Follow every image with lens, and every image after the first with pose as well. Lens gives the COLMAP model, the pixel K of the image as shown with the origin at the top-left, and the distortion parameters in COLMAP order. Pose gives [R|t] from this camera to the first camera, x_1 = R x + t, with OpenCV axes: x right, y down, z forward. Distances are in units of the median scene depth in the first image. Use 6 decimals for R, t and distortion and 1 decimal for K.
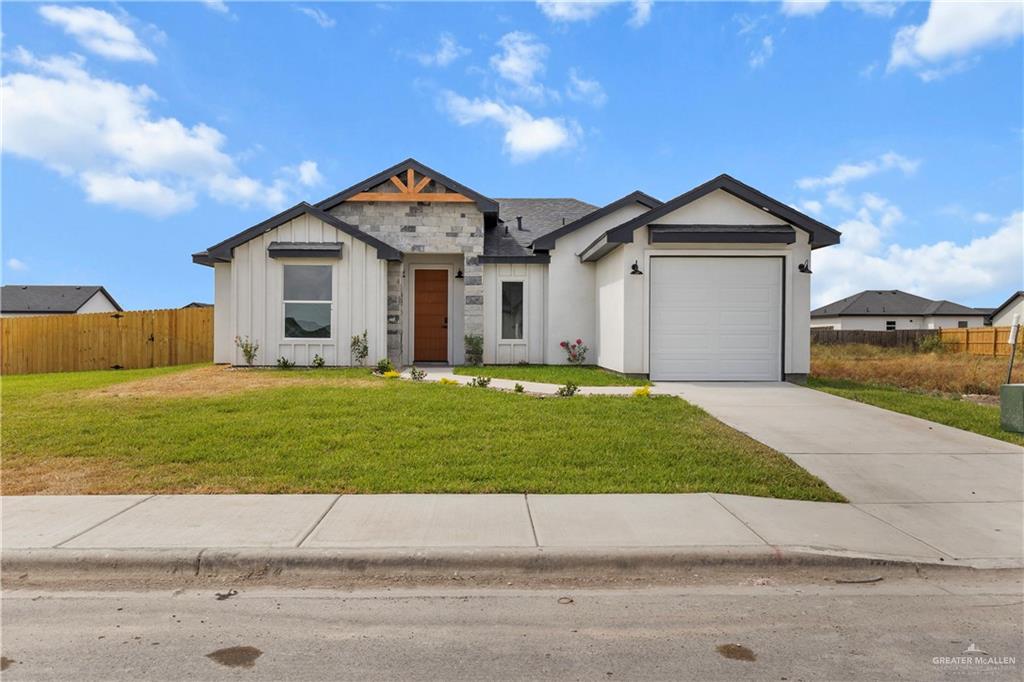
lens RADIAL K [[535.1, 0, 507.5], [0, 535.1, 340.0], [0, 0, 1]] dist [0.000353, 0.000196]
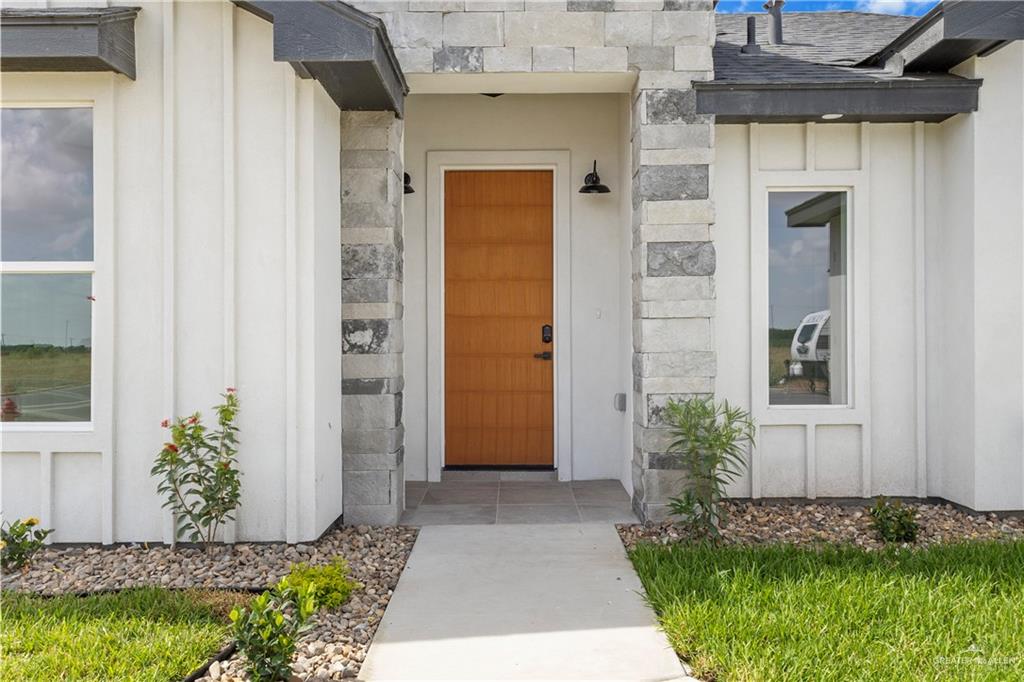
lens RADIAL K [[535.1, 0, 514.3], [0, 535.1, 339.4], [0, 0, 1]] dist [0.000353, 0.000196]
pose [[0.999474, -0.007164, -0.031638, -0.133433], [0.007145, 0.999974, -0.000703, -0.036447], [0.031643, 0.000476, 0.999499, 0.743591]]
